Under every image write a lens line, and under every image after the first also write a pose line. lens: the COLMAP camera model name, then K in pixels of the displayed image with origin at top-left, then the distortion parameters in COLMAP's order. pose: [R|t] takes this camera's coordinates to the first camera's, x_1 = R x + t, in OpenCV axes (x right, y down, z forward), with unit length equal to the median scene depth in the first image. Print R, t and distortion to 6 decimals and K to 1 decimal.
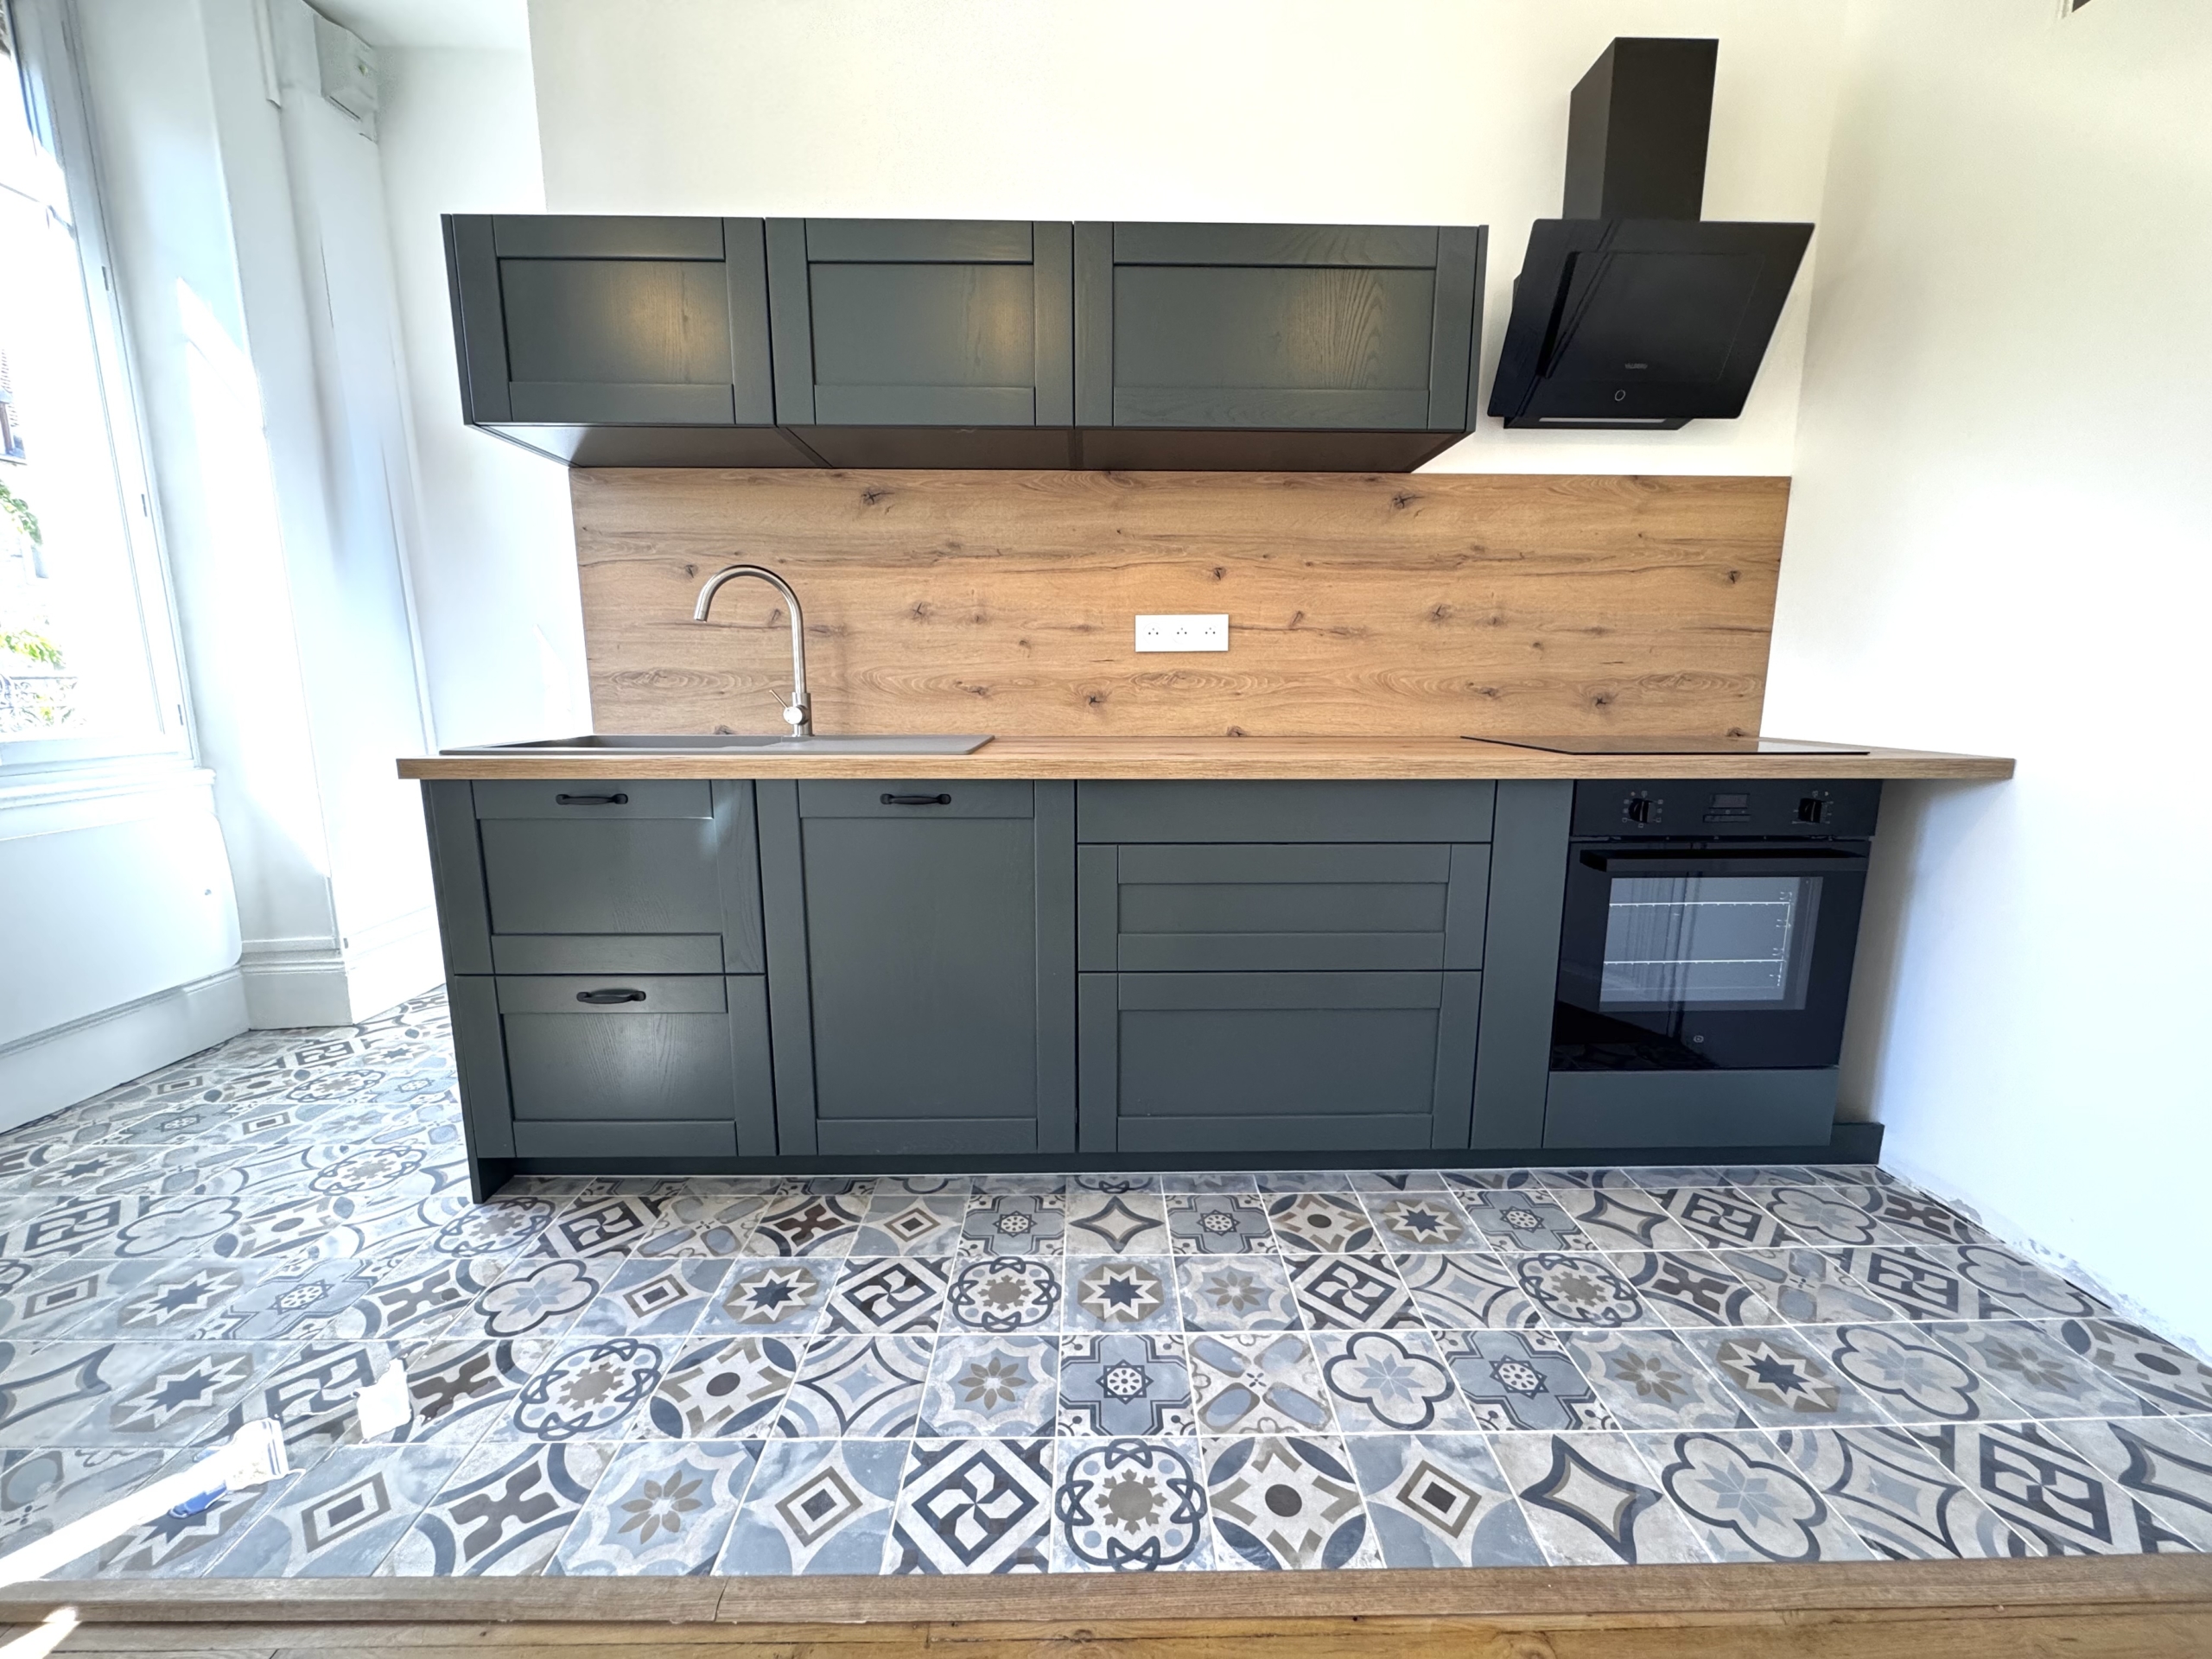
lens RADIAL K [[880.6, 0, 1104.5], [0, 880.6, 827.4], [0, 0, 1]] dist [-0.001639, -0.000009]
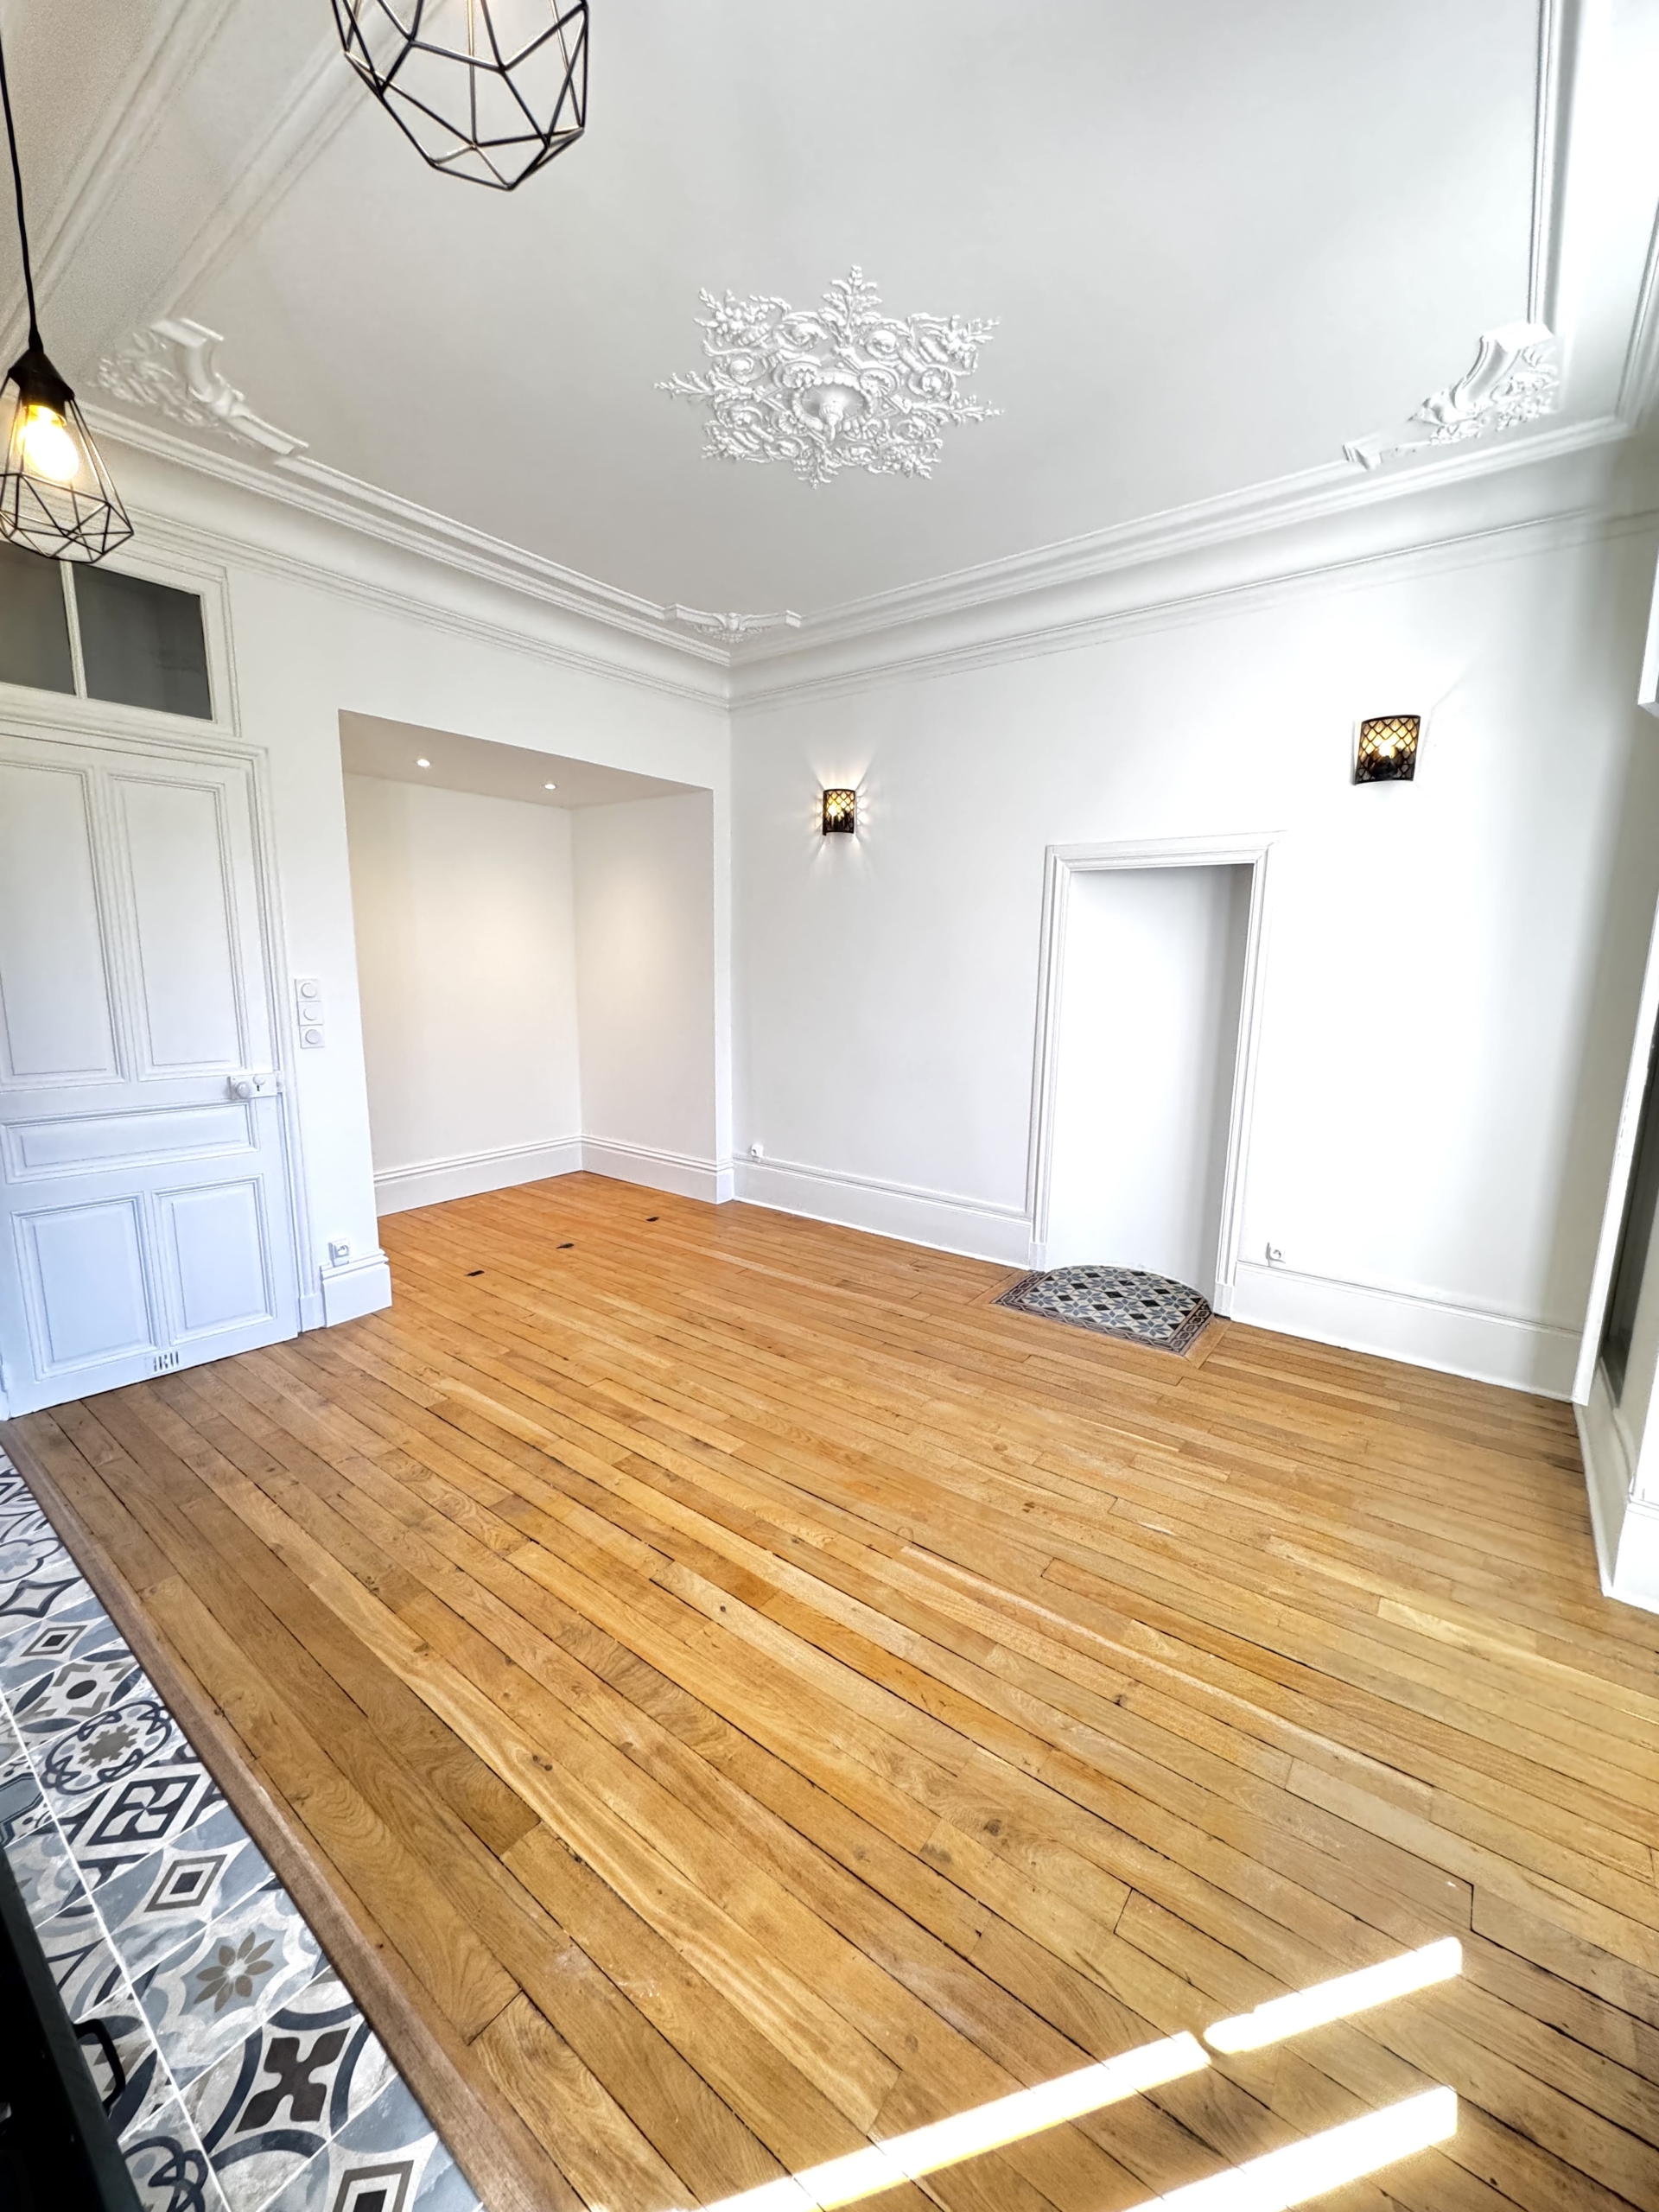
lens RADIAL K [[880.6, 0, 828.0], [0, 880.6, 1099.9], [0, 0, 1]] dist [-0.001639, -0.000009]
pose [[-0.781809, -0.112578, 0.613270, -1.093382], [0.088421, 0.953608, 0.287774, -0.363545], [-0.617216, 0.279211, -0.735585, 0.688029]]
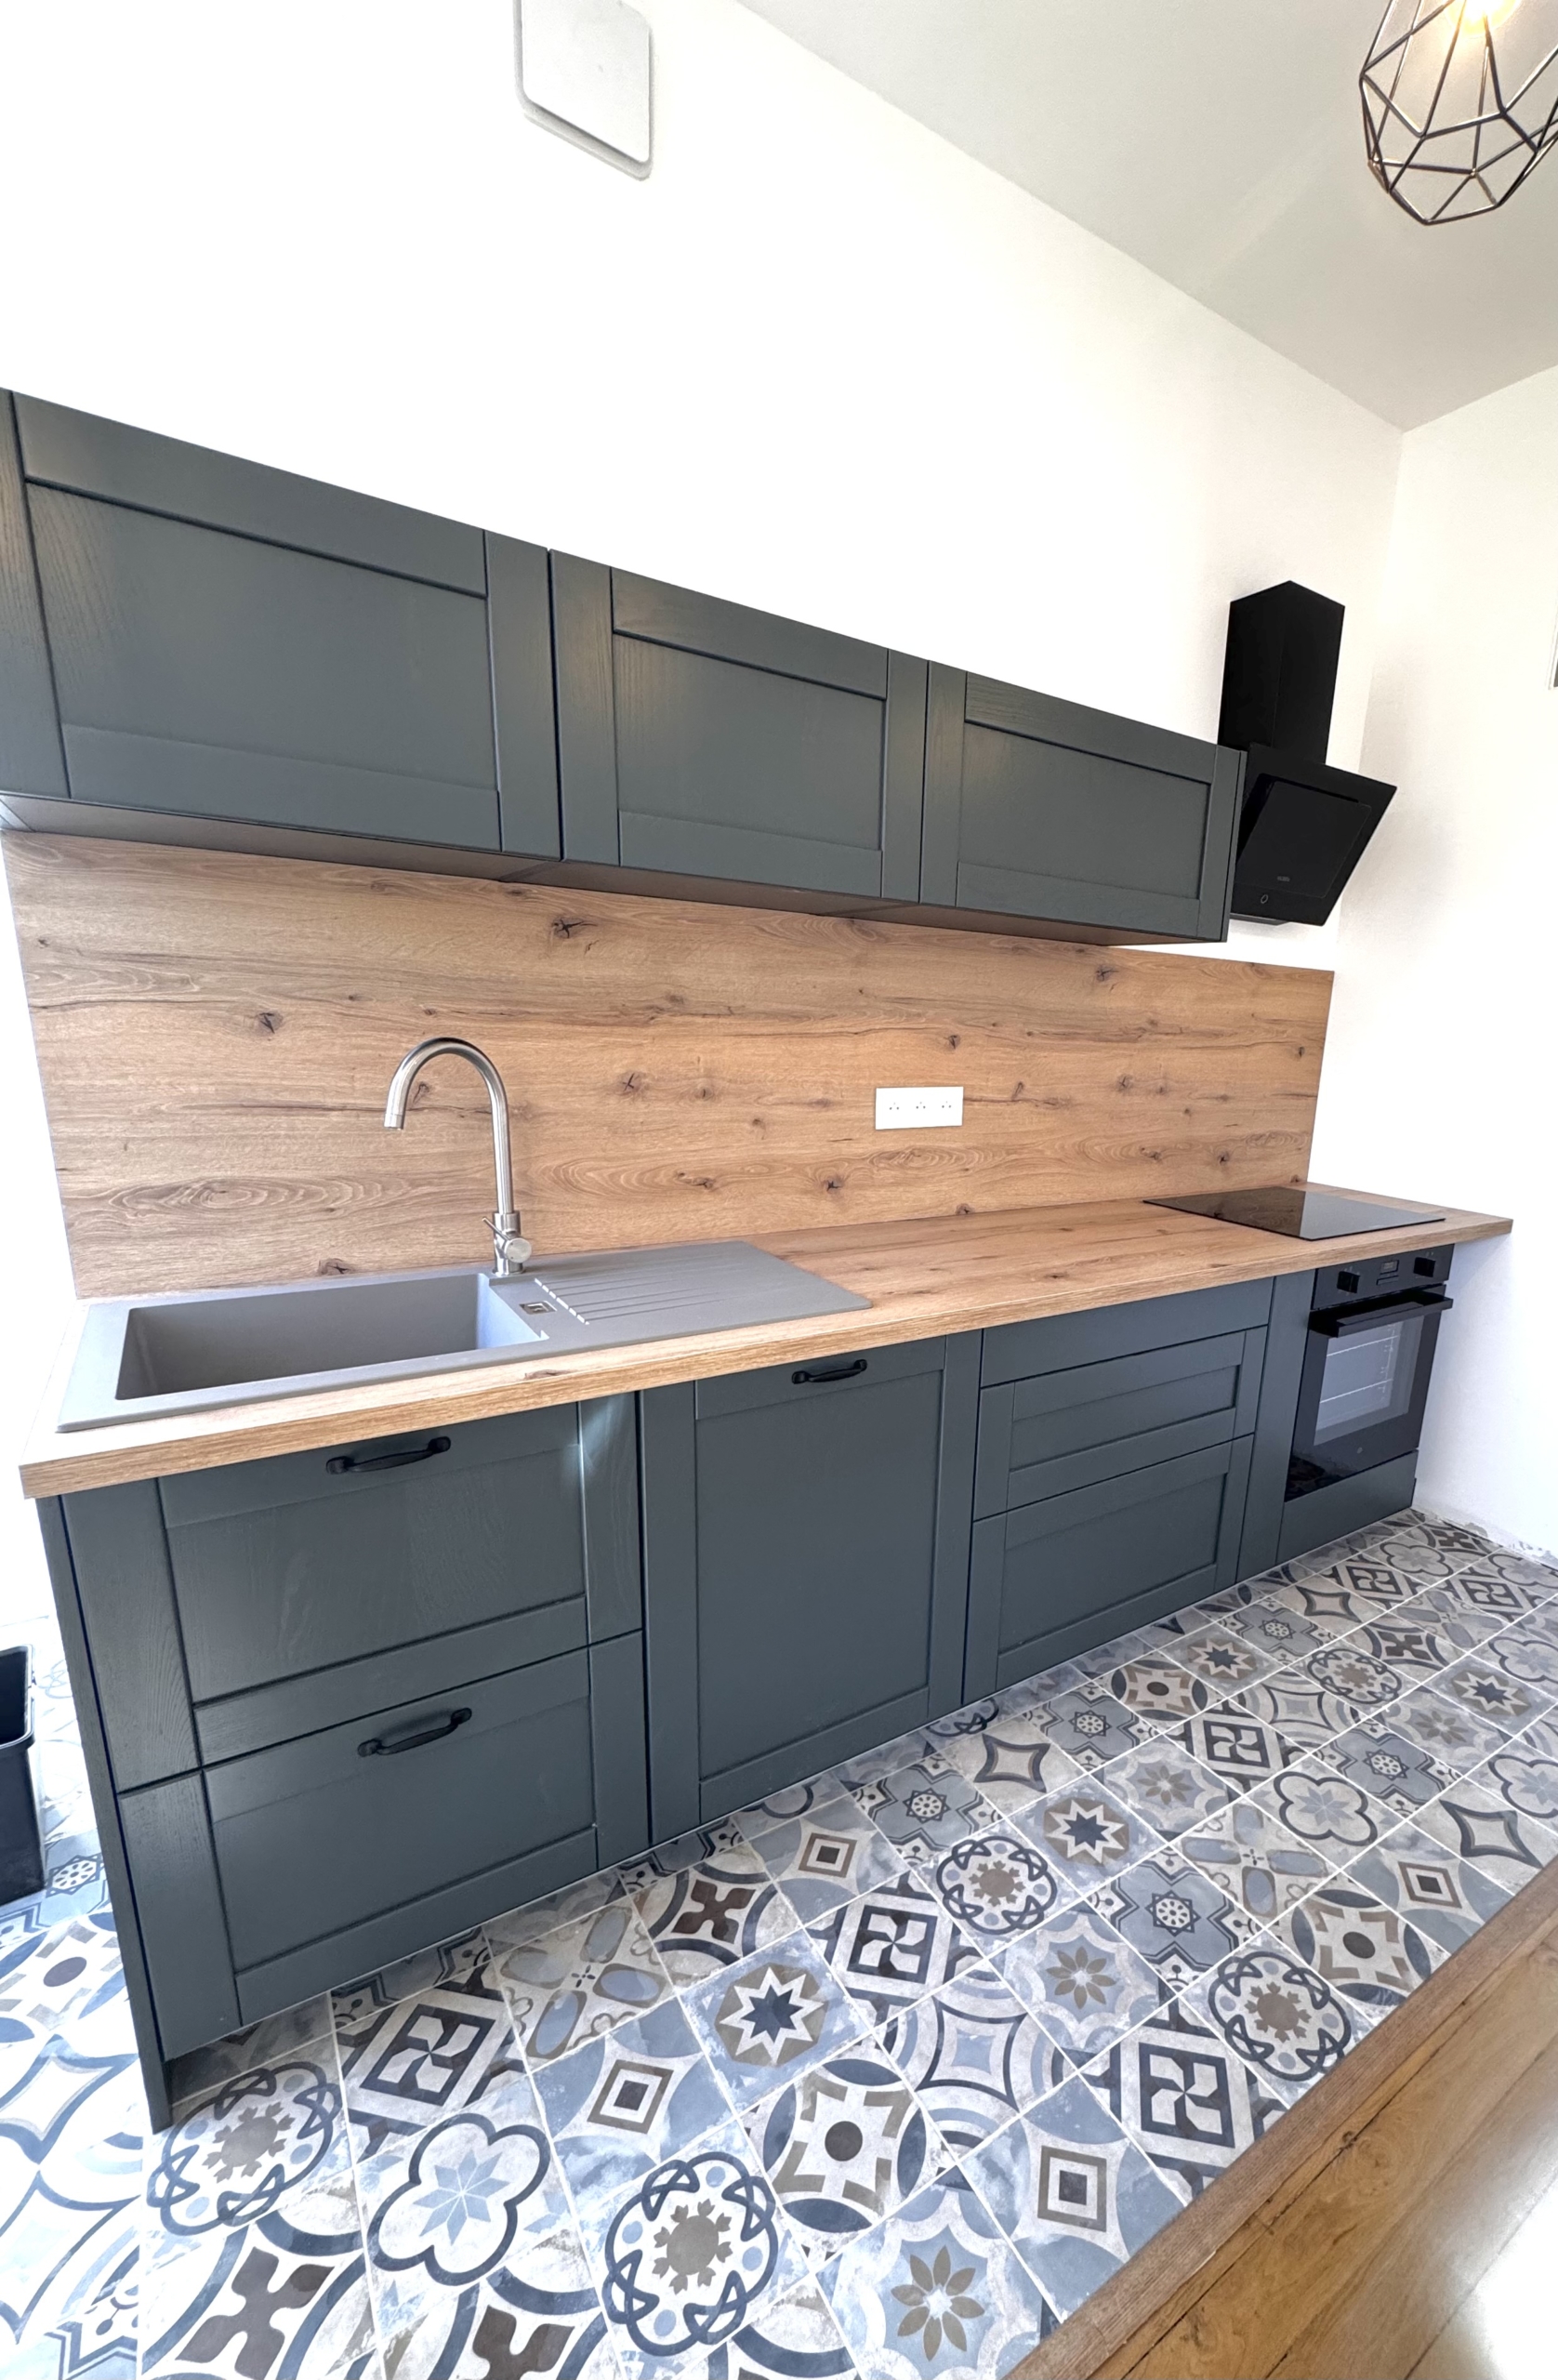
lens RADIAL K [[1012.0, 0, 945.3], [0, 1012.0, 1260.6], [0, 0, 1]] dist [-0.003190, -0.000482]
pose [[0.820095, -0.100766, 0.563285, -0.621067], [0.049977, 0.993225, 0.104914, -0.219073], [-0.570040, -0.057888, 0.819575, 0.166010]]
